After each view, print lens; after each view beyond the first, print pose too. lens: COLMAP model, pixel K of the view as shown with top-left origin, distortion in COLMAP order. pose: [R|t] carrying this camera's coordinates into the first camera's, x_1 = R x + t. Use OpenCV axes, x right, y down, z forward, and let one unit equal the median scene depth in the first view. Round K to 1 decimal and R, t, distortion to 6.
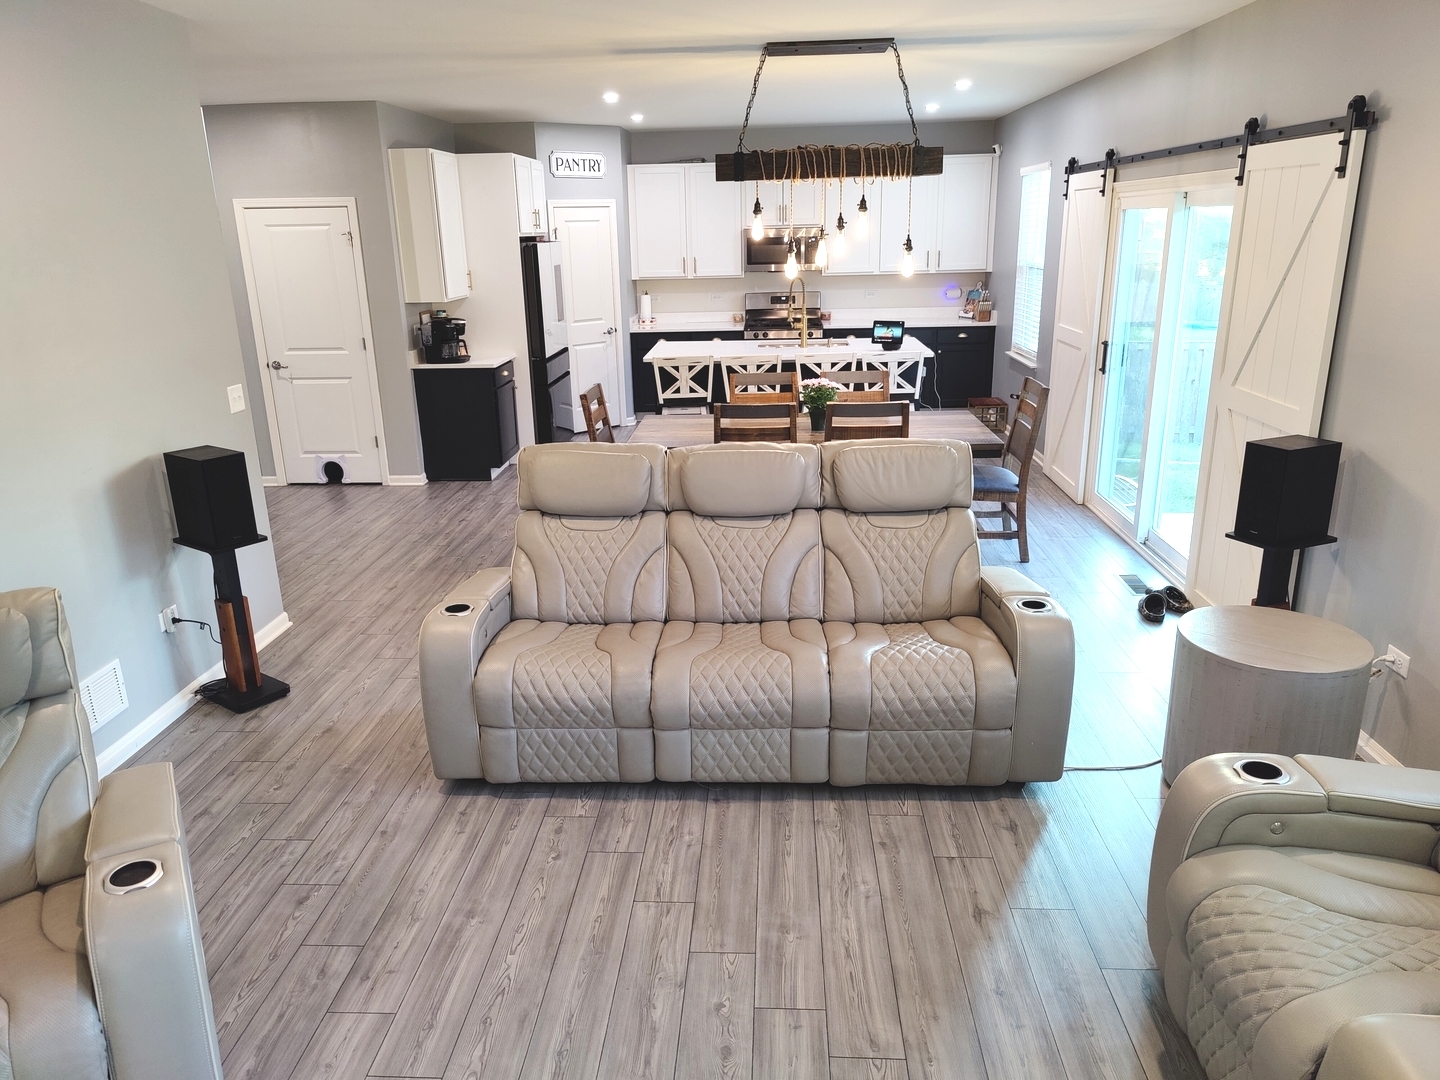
lens RADIAL K [[1013.7, 0, 720.0], [0, 1013.7, 540.0], [0, 0, 1]] dist [0.026587, 0.000200]
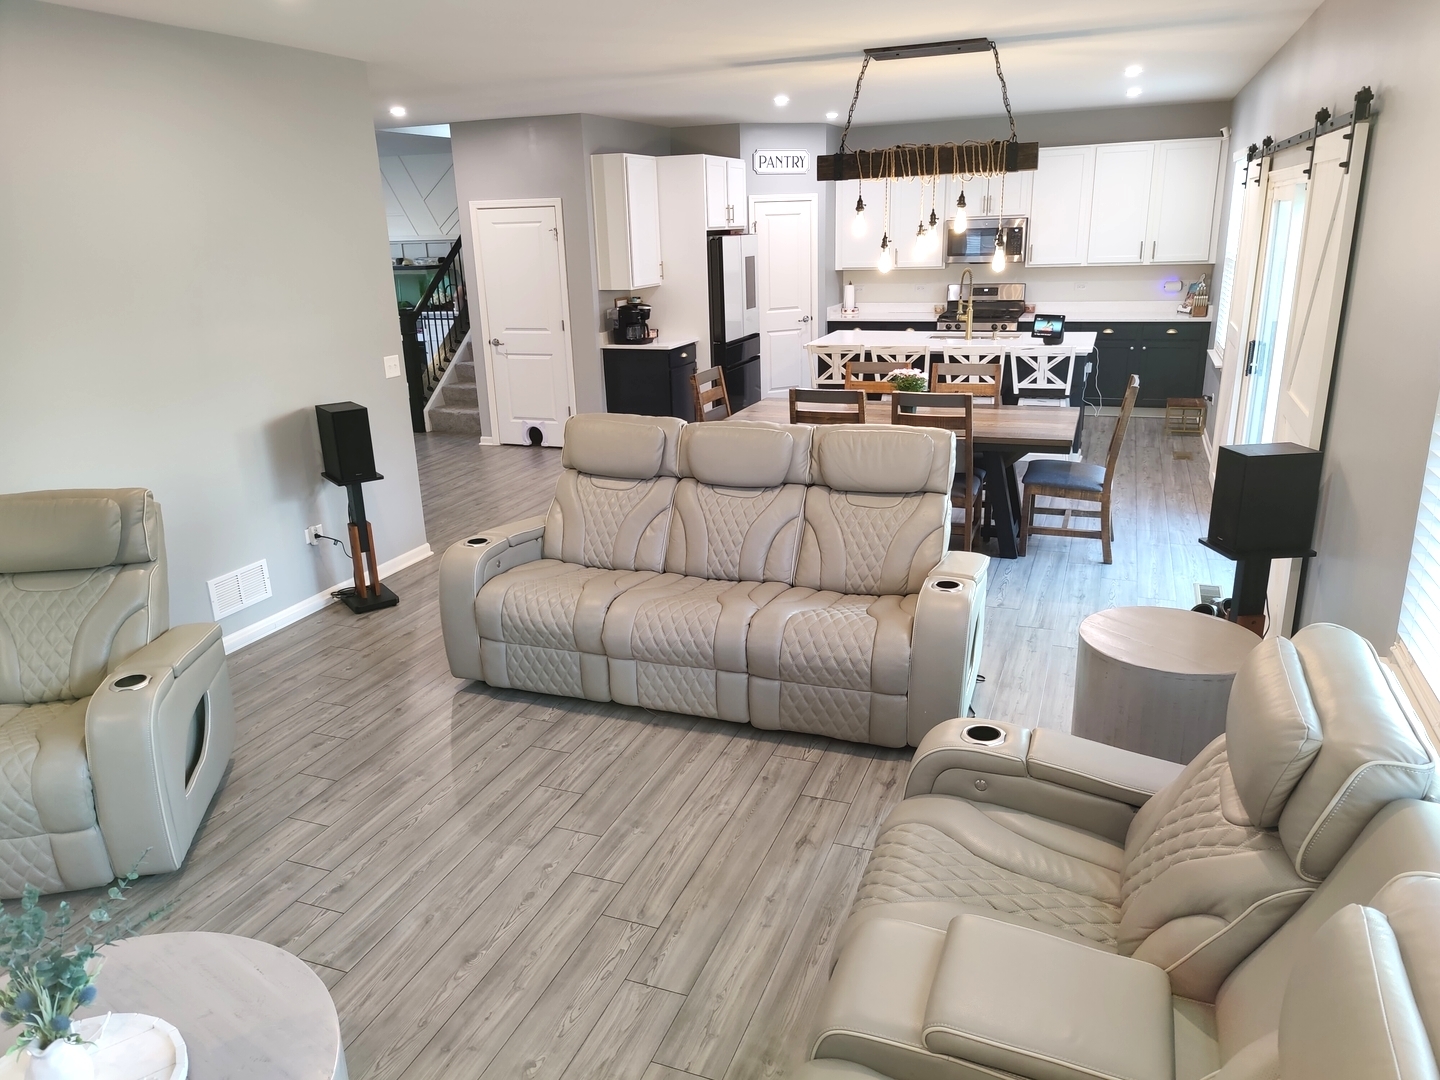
lens RADIAL K [[1009.1, 0, 712.6], [0, 1009.1, 543.7], [0, 0, 1]] dist [0.022064, 0.001204]
pose [[0.950110, 0.089615, -0.298765, 0.314863], [-0.084784, 0.995974, 0.029119, 0.008761], [0.300172, -0.002335, 0.953882, -0.067291]]
